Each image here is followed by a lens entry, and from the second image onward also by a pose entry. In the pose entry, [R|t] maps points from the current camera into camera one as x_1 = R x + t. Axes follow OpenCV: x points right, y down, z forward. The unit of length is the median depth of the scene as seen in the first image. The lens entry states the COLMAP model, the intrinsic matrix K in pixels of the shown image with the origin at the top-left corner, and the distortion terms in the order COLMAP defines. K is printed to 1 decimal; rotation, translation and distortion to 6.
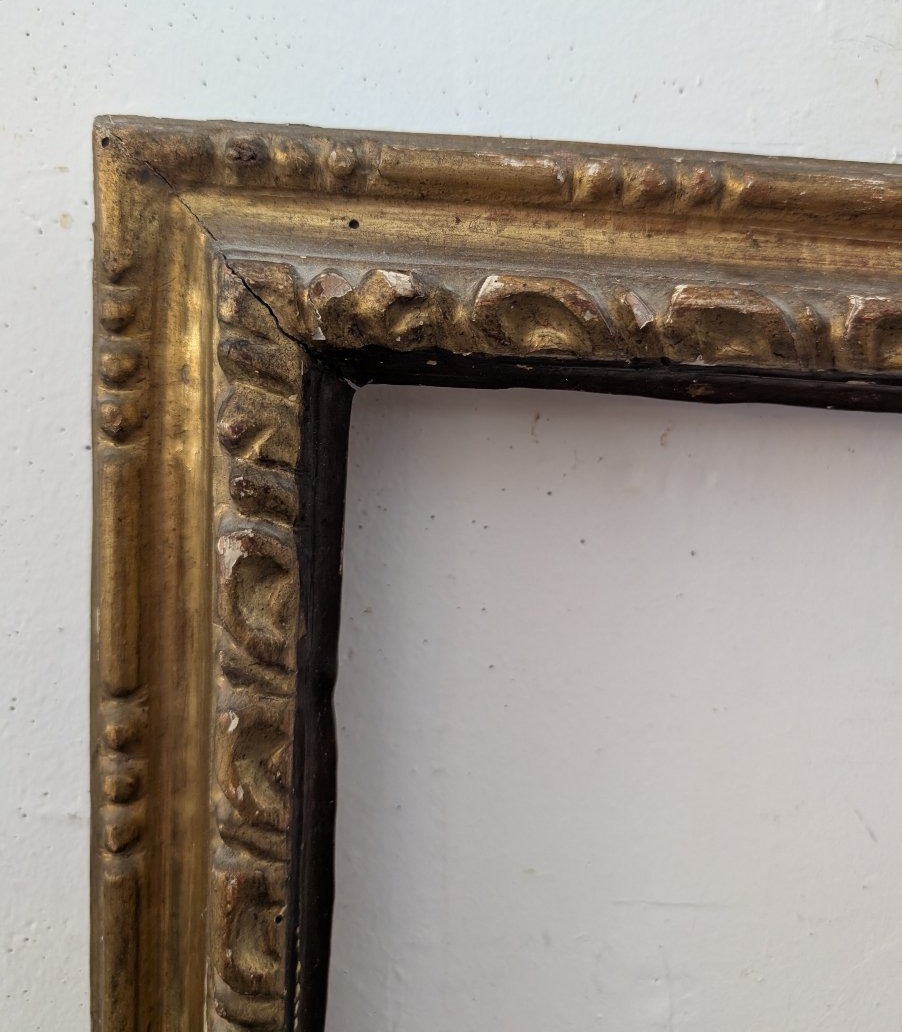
lens RADIAL K [[933.0, 0, 452.1], [0, 933.0, 419.2], [0, 0, 1]] dist [-0.056247, 0.020868]
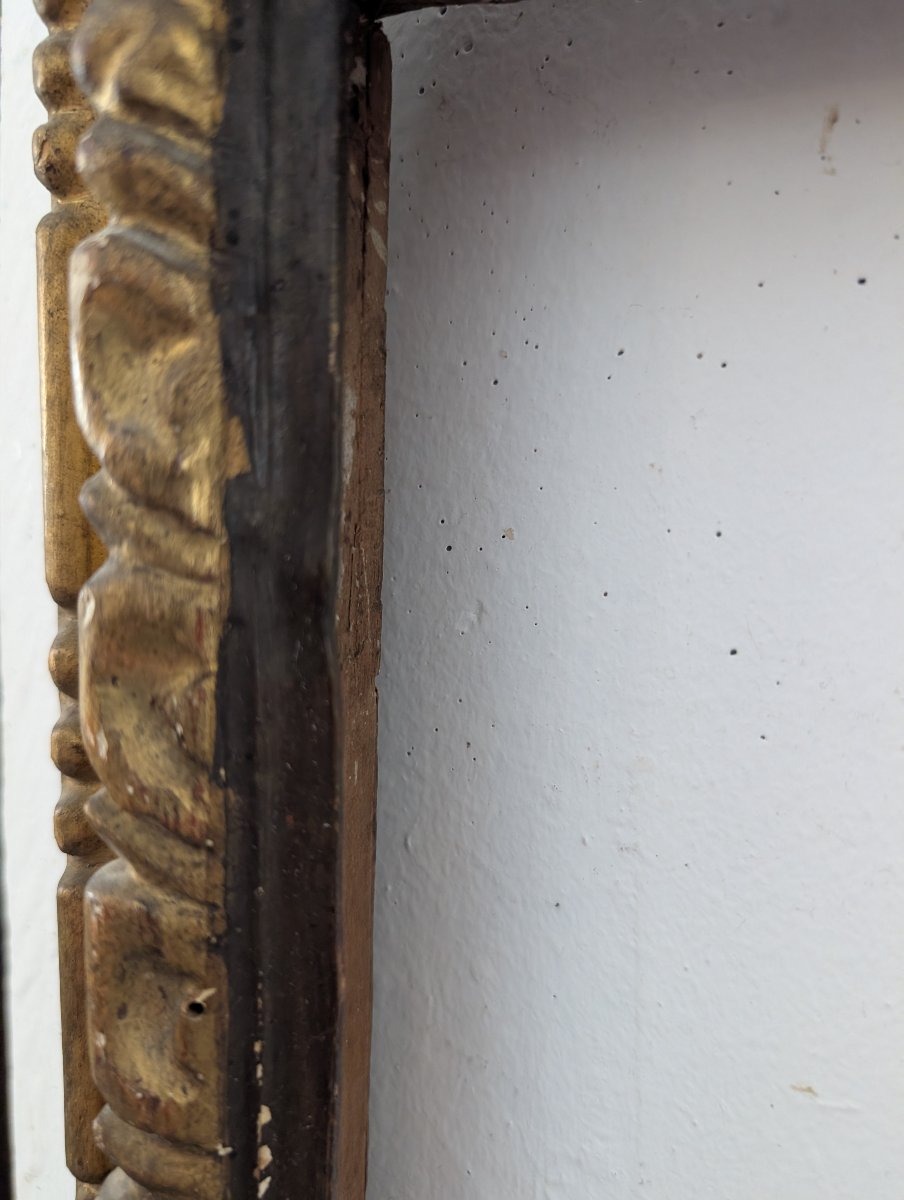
lens RADIAL K [[945.6, 0, 452.0], [0, 945.6, 600.0], [0, 0, 1]] dist [-0.058226, 0.003215]
pose [[0.846439, 0.028473, -0.531724, 0.223323], [-0.030023, 0.999533, 0.005730, 0.297136], [0.531639, 0.011113, 0.846898, 0.614779]]
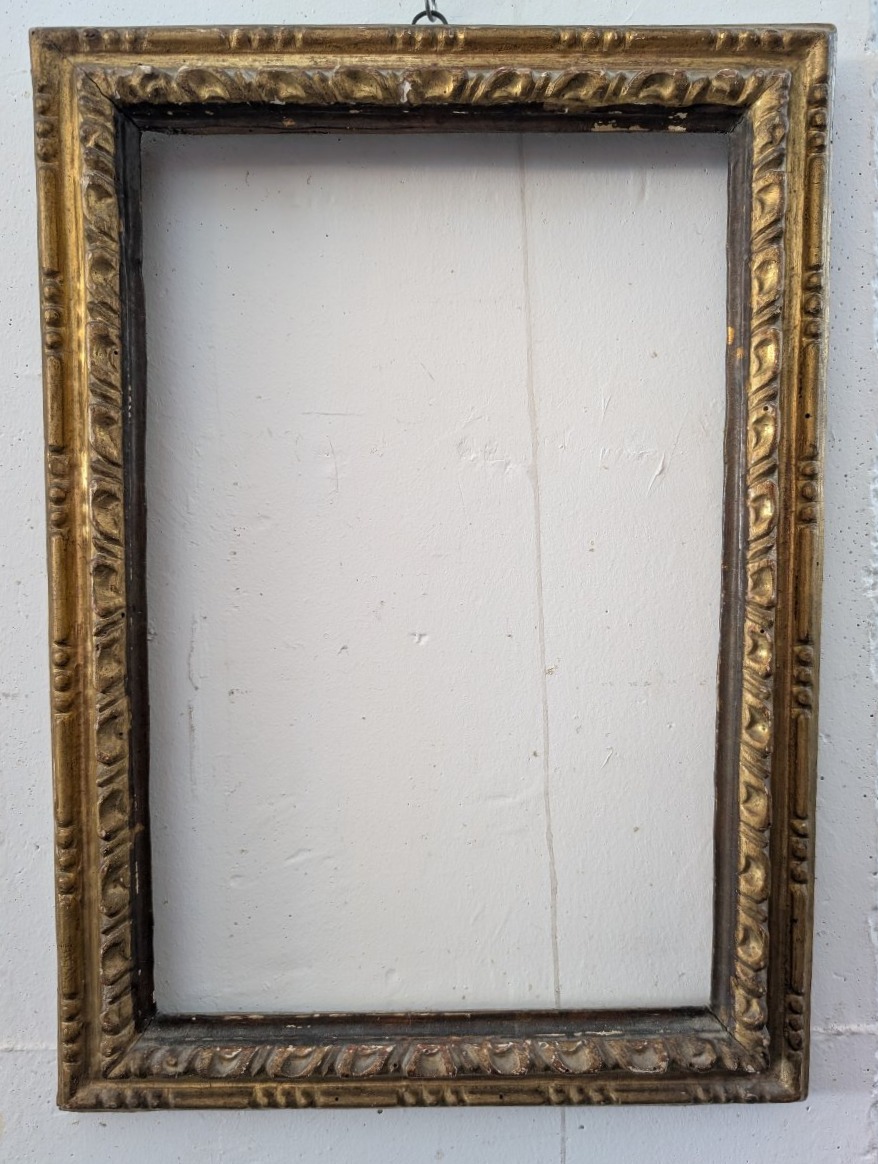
lens RADIAL K [[911.9, 0, 452.8], [0, 911.9, 575.9], [0, 0, 1]] dist [-0.007753, 0.003549]
pose [[0.996814, -0.053215, -0.059419, 0.775605], [0.051073, 0.998009, -0.037001, 1.245386], [0.061270, 0.033849, 0.997547, -1.245675]]
